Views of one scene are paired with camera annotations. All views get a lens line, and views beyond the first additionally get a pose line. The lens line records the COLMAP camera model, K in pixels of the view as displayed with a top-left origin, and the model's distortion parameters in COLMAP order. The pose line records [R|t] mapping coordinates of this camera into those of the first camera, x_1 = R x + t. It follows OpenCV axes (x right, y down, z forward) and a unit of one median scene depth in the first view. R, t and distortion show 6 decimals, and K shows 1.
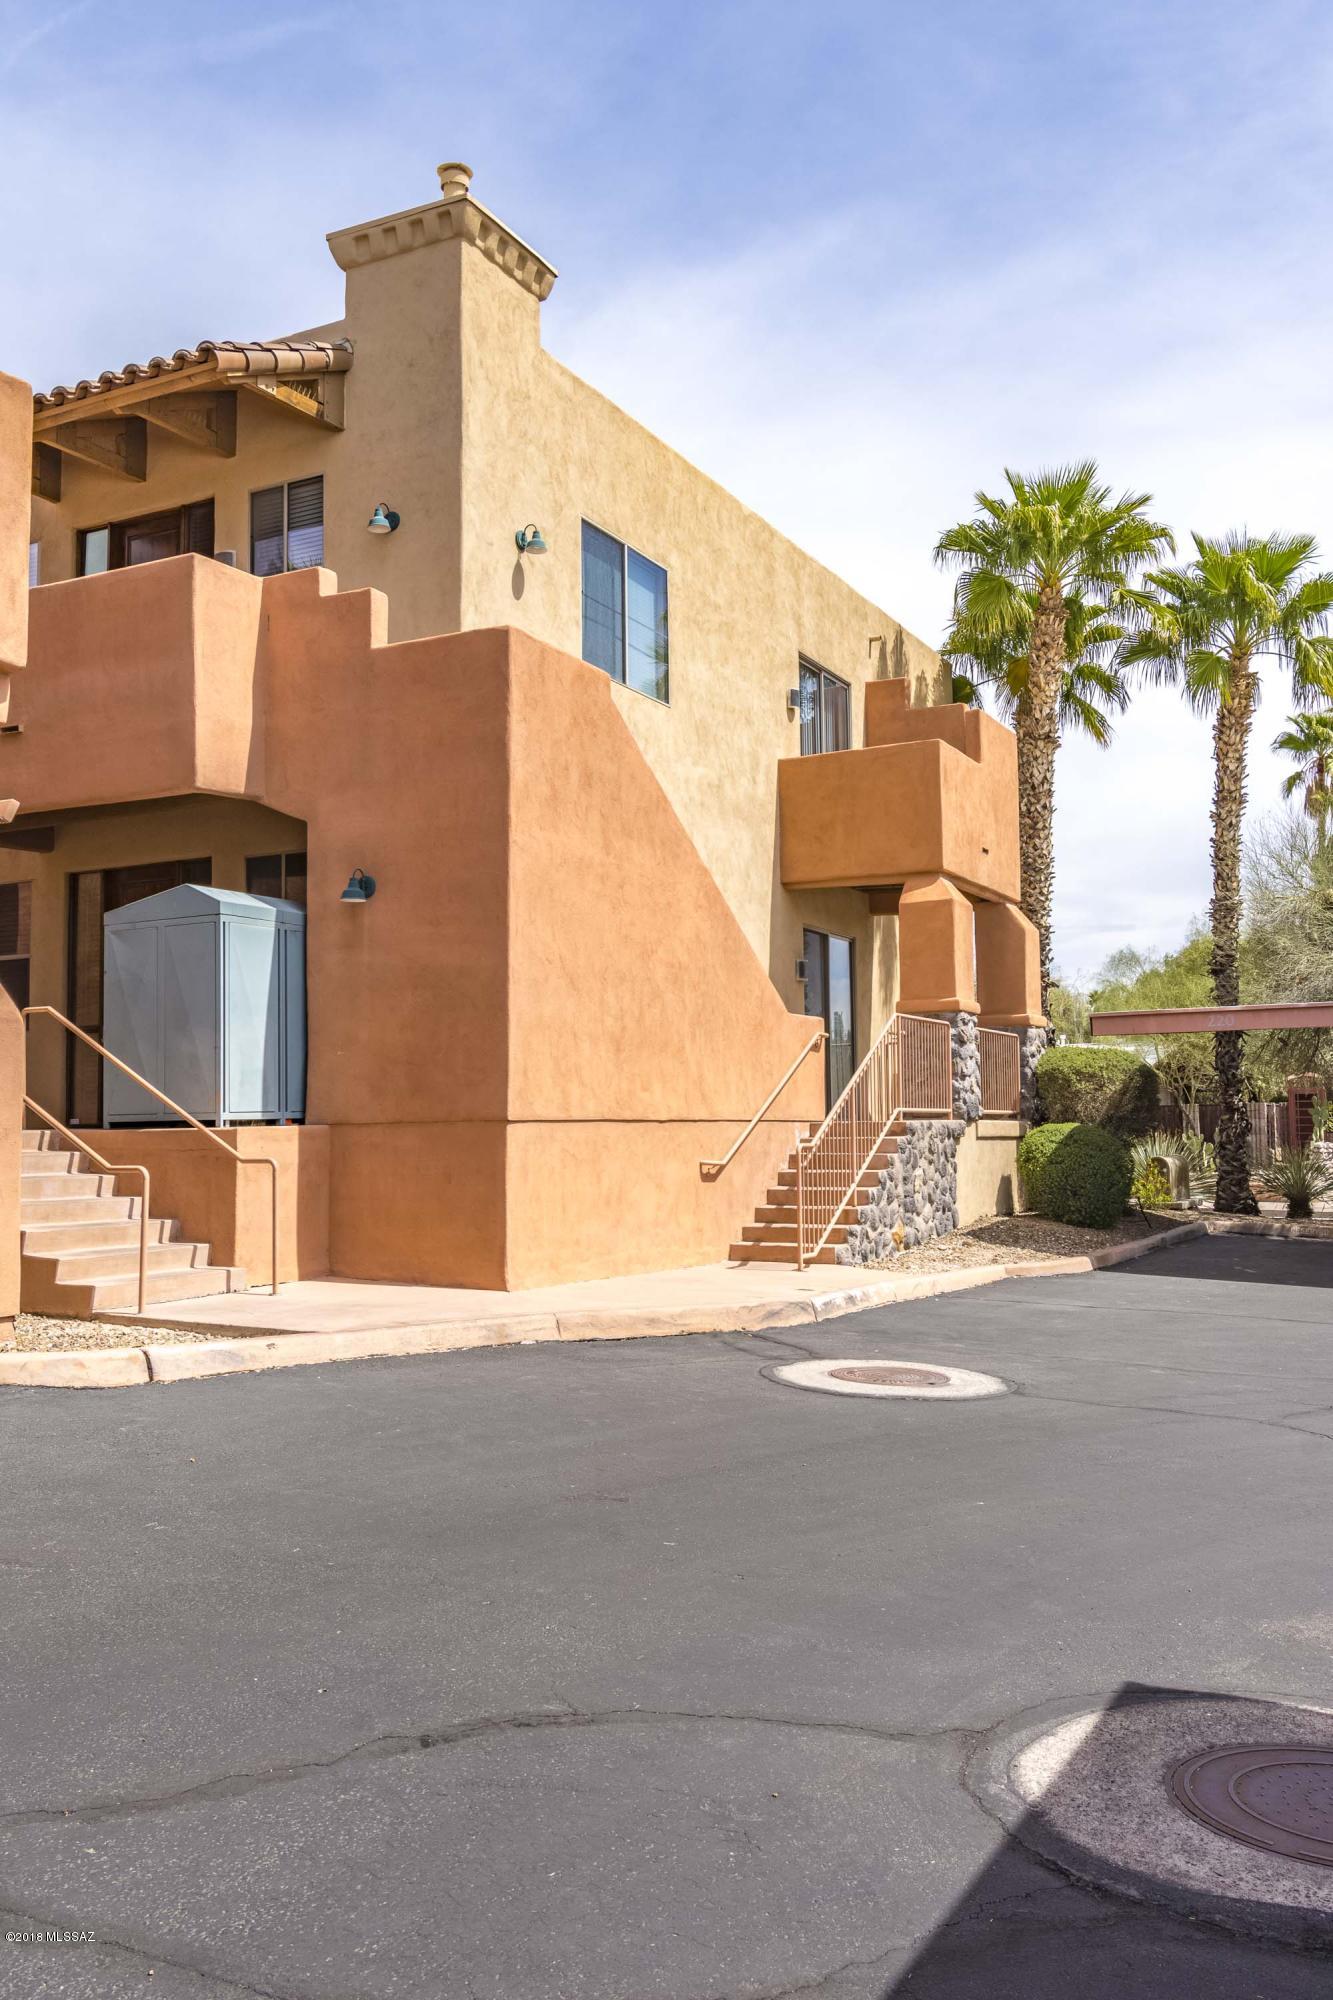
lens RADIAL K [[1679.7, 0, 666.5], [0, 1679.7, 1000.0], [0, 0, 1]] dist [-0.002604, -0.010455]
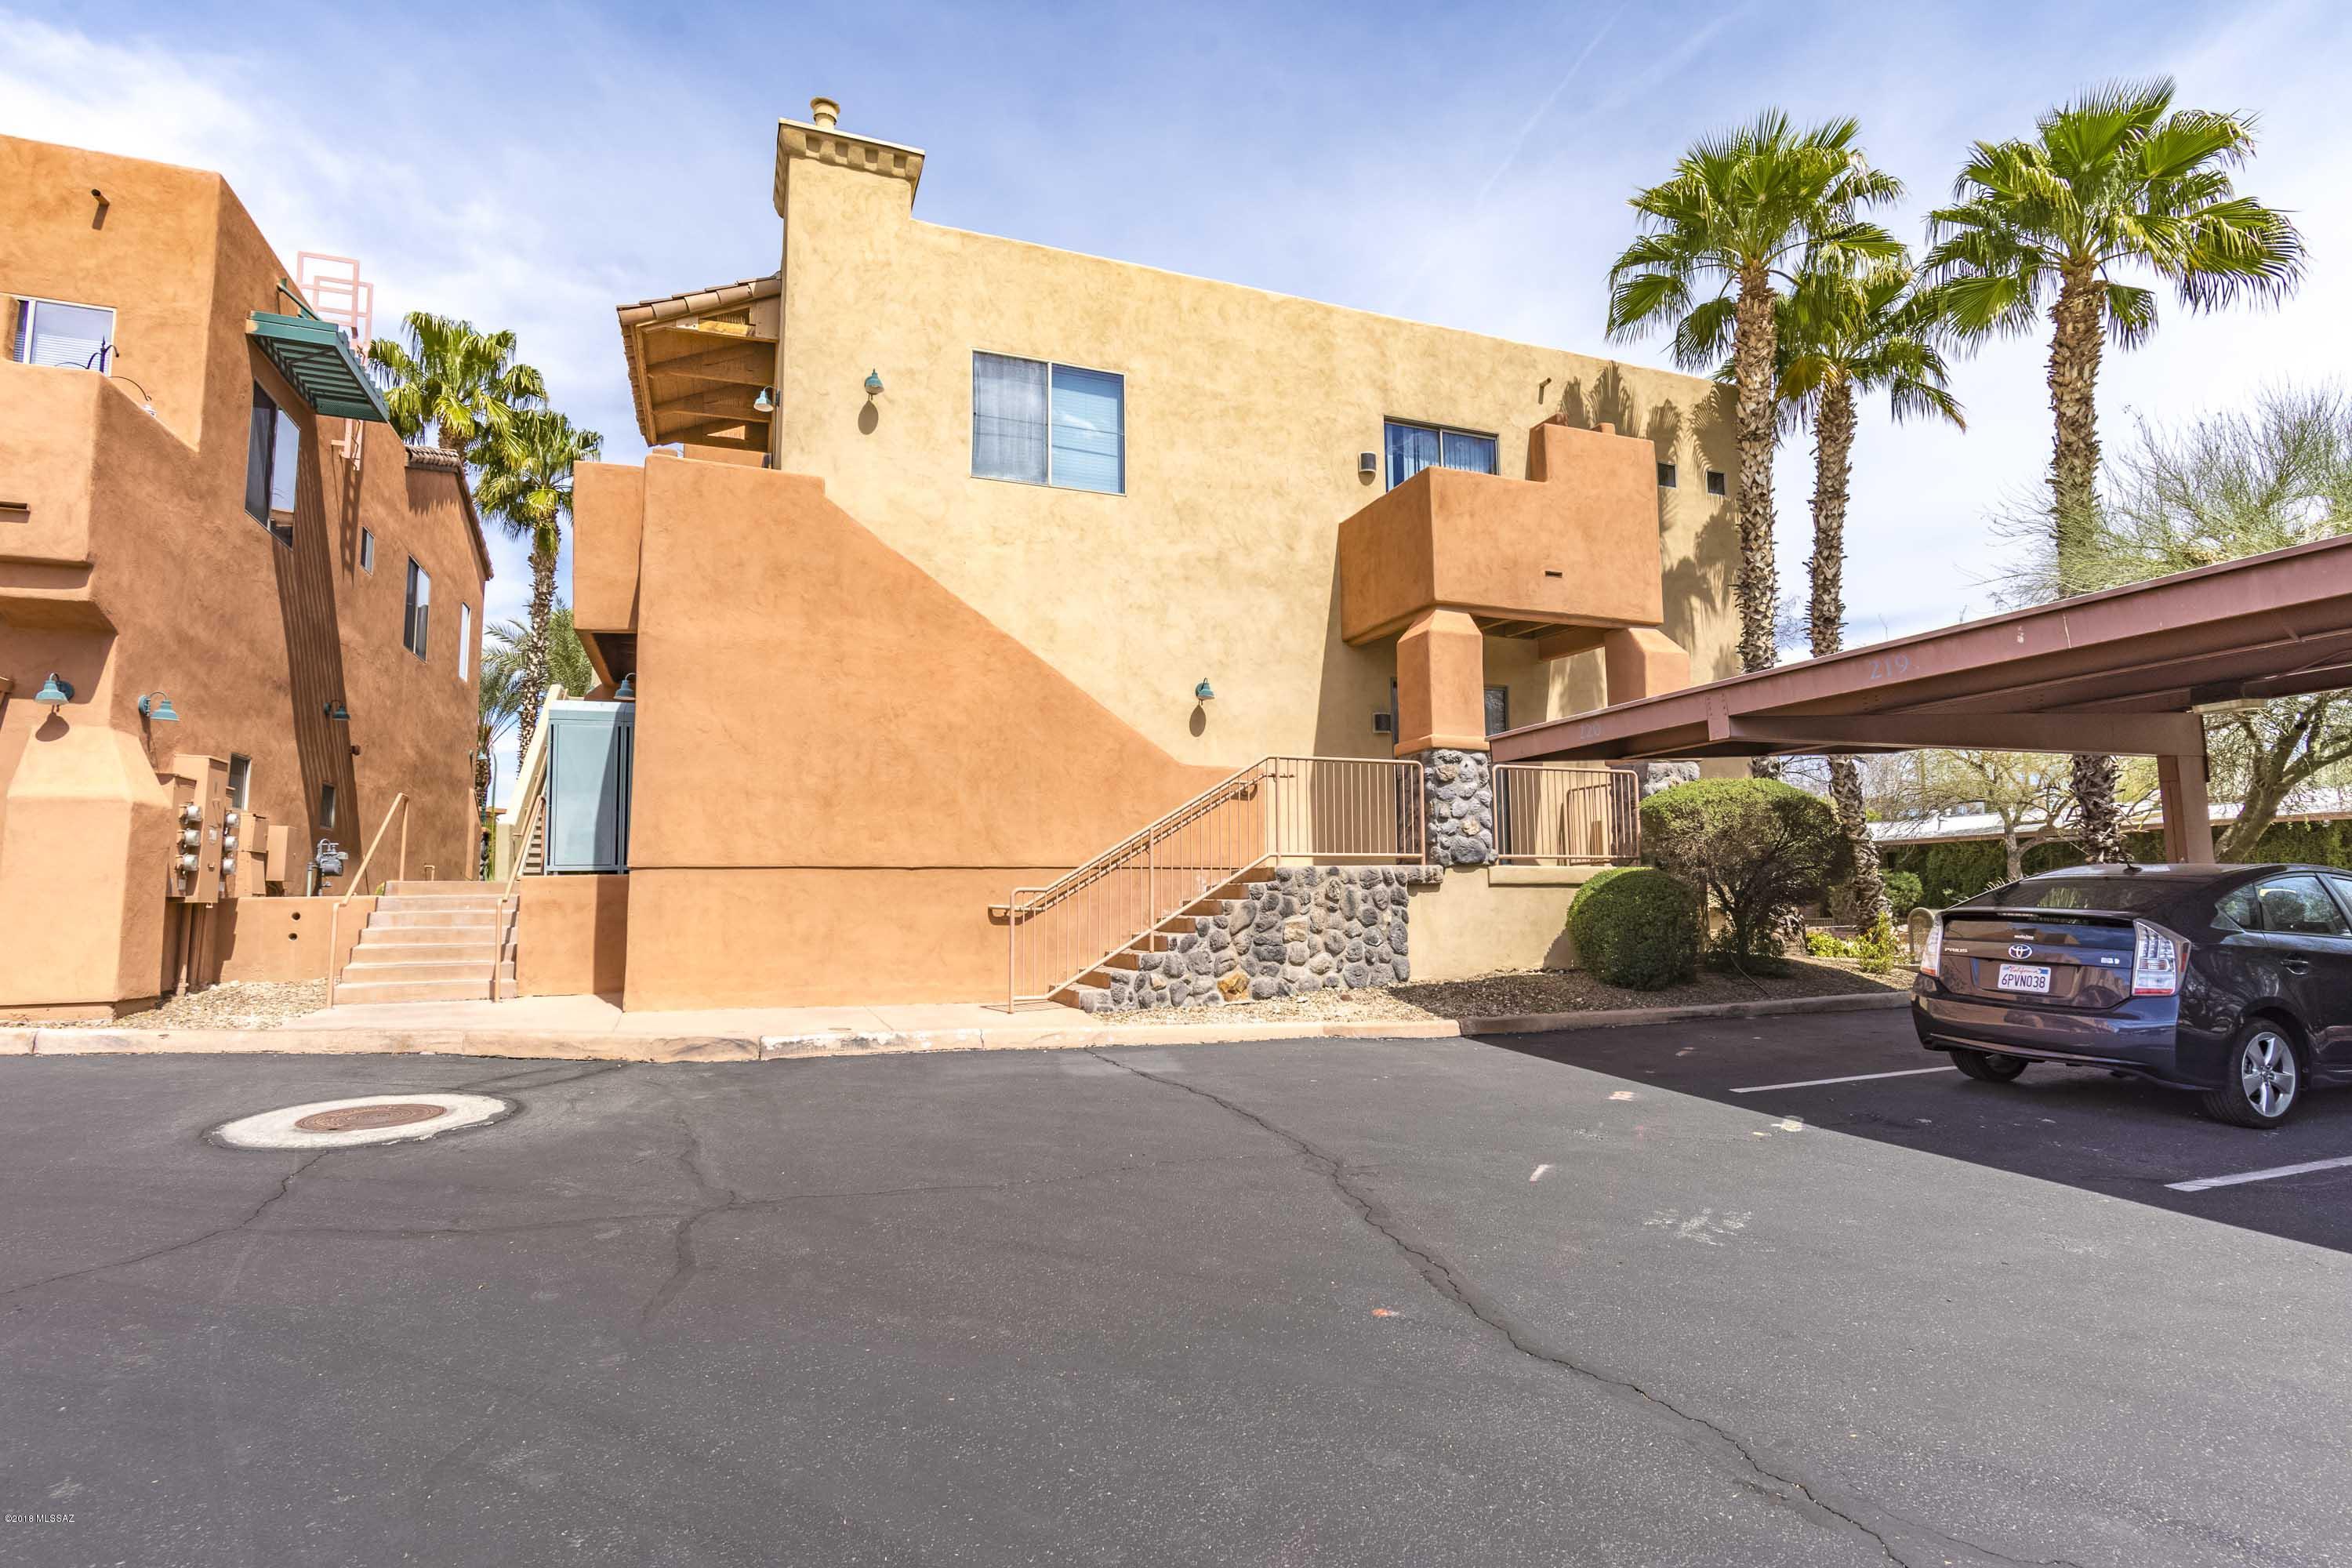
lens RADIAL K [[1166.1, 0, 1177.6], [0, 1166.1, 790.3], [0, 0, 1]] dist [0.000757, -0.000651]
pose [[0.753374, -0.061302, -0.654729, 0.604409], [0.053934, 0.998051, -0.031387, 0.052314], [0.655377, -0.011666, 0.755212, 0.514139]]
